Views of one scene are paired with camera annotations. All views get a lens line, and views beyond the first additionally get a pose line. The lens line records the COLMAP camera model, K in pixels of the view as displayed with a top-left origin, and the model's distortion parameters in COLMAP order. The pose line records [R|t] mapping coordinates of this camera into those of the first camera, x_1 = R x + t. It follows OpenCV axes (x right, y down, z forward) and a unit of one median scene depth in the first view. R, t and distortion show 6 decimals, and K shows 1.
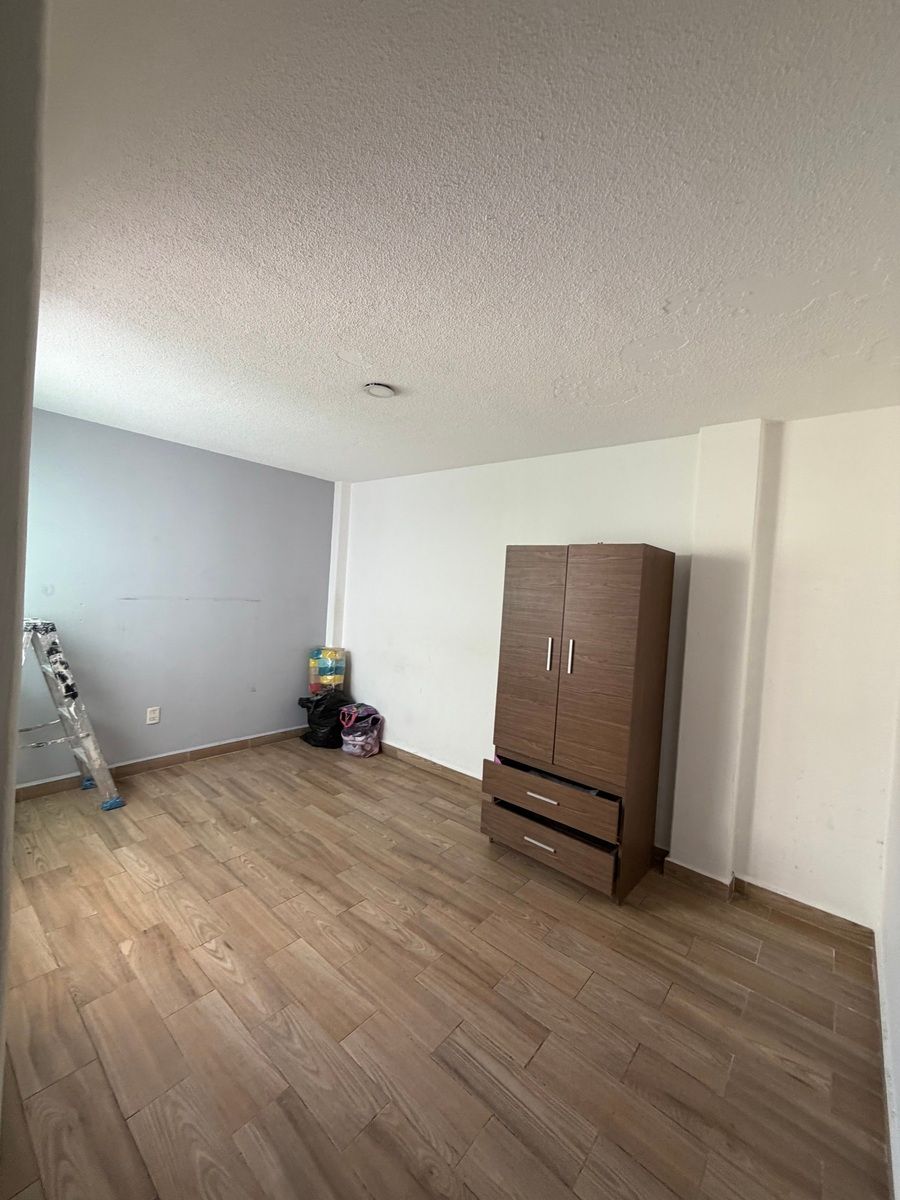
lens RADIAL K [[482.5, 0, 452.2], [0, 482.5, 597.3], [0, 0, 1]] dist [0.002990, 0.000100]
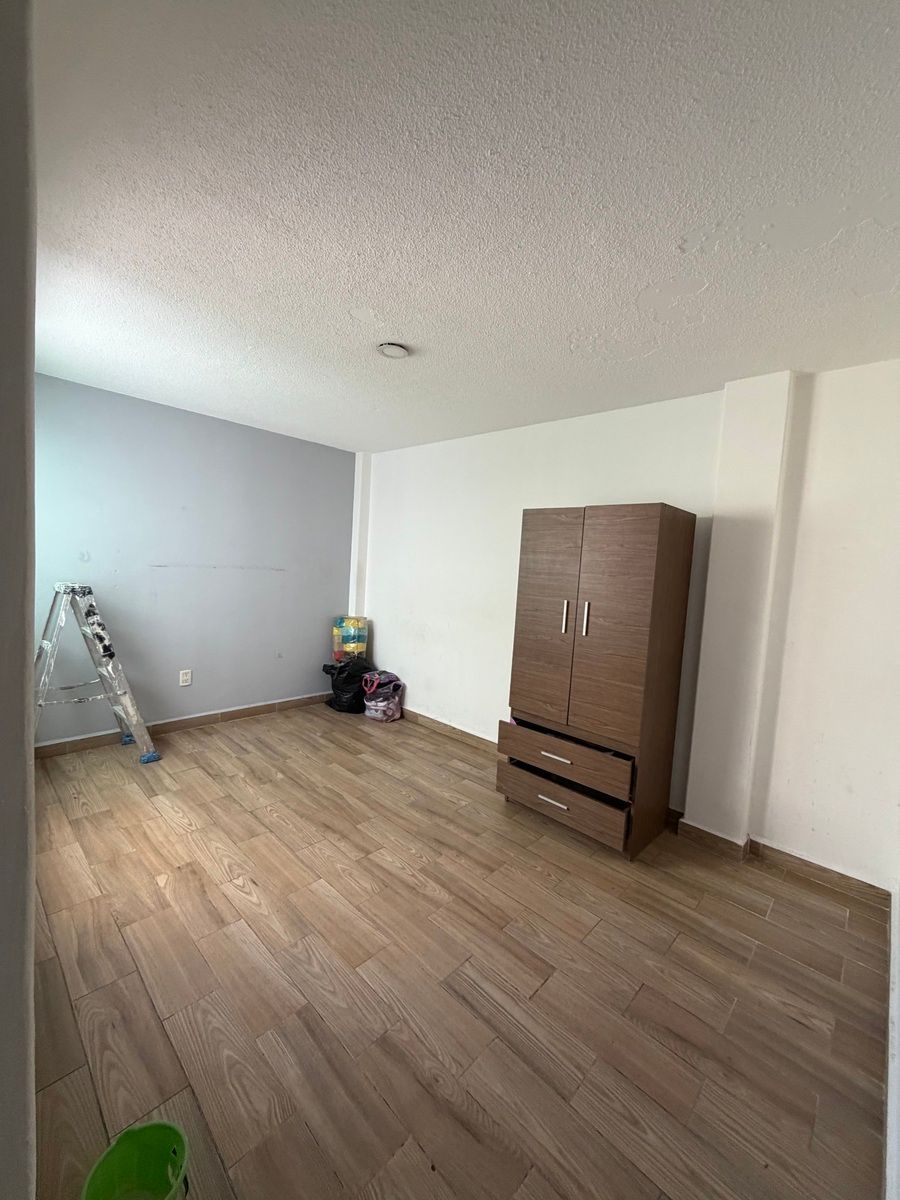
lens RADIAL K [[482.5, 0, 452.2], [0, 482.5, 597.3], [0, 0, 1]] dist [0.002990, 0.000100]
pose [[0.998490, 0.000763, -0.054924, 0.027467], [0.001686, 0.999007, 0.044526, 0.038574], [0.054904, -0.044551, 0.997497, -0.011554]]
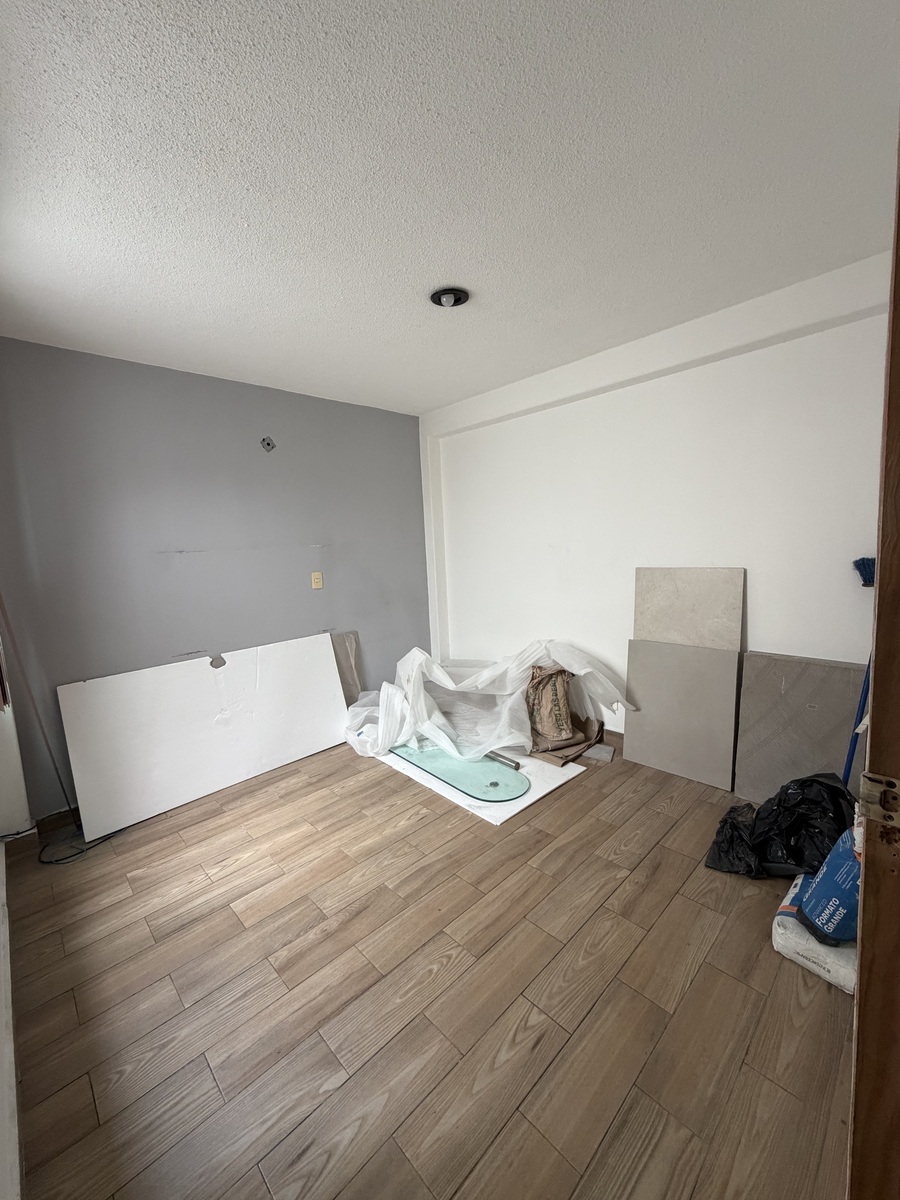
lens RADIAL K [[482.5, 0, 452.2], [0, 482.5, 597.3], [0, 0, 1]] dist [0.002990, 0.000100]
pose [[0.096439, -0.186282, 0.977752, -0.906590], [0.070725, 0.981130, 0.179949, -0.022111], [-0.992823, 0.051797, 0.107794, 0.646194]]
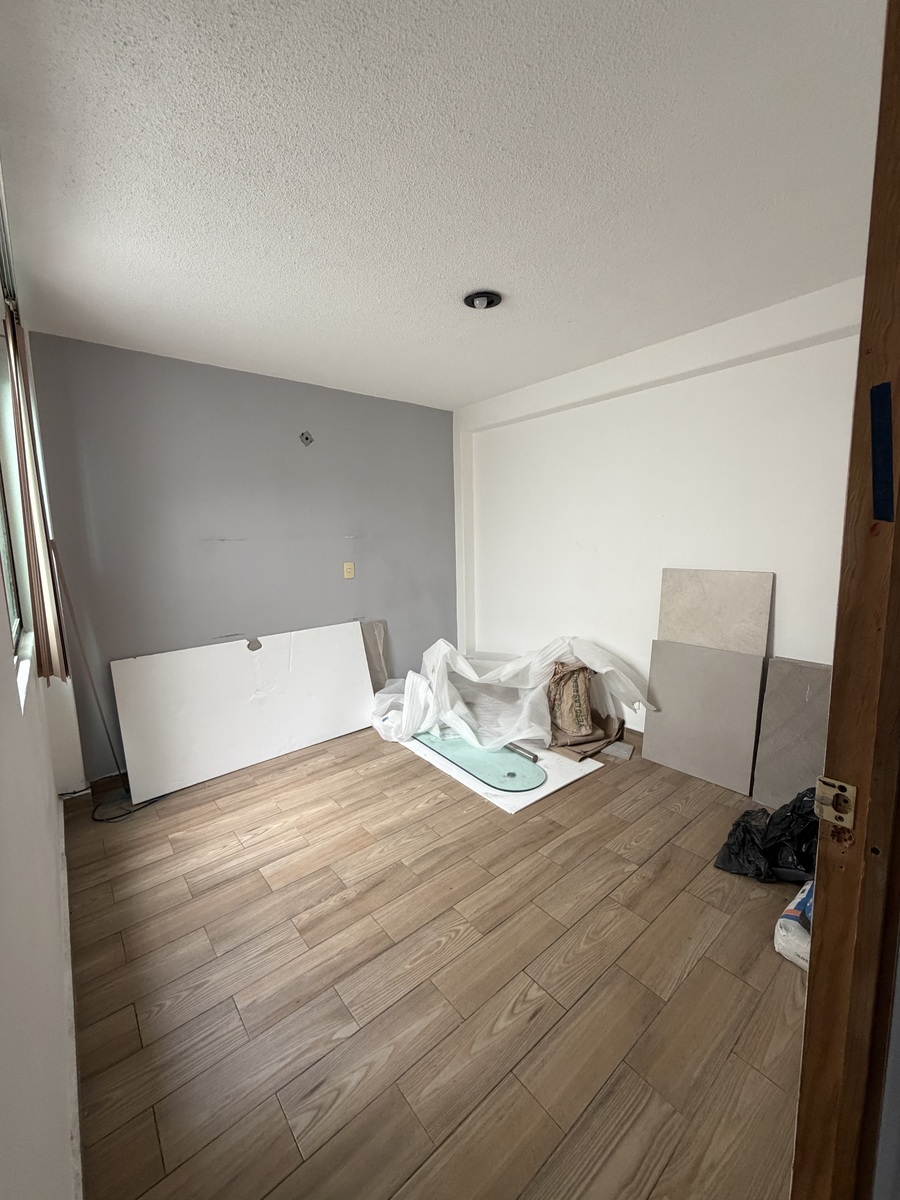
lens RADIAL K [[482.5, 0, 452.2], [0, 482.5, 597.3], [0, 0, 1]] dist [0.002990, 0.000100]
pose [[0.168581, -0.200384, 0.965105, -0.937990], [0.049340, 0.979606, 0.194776, -0.036594], [-0.984452, 0.014783, 0.175030, 0.621462]]
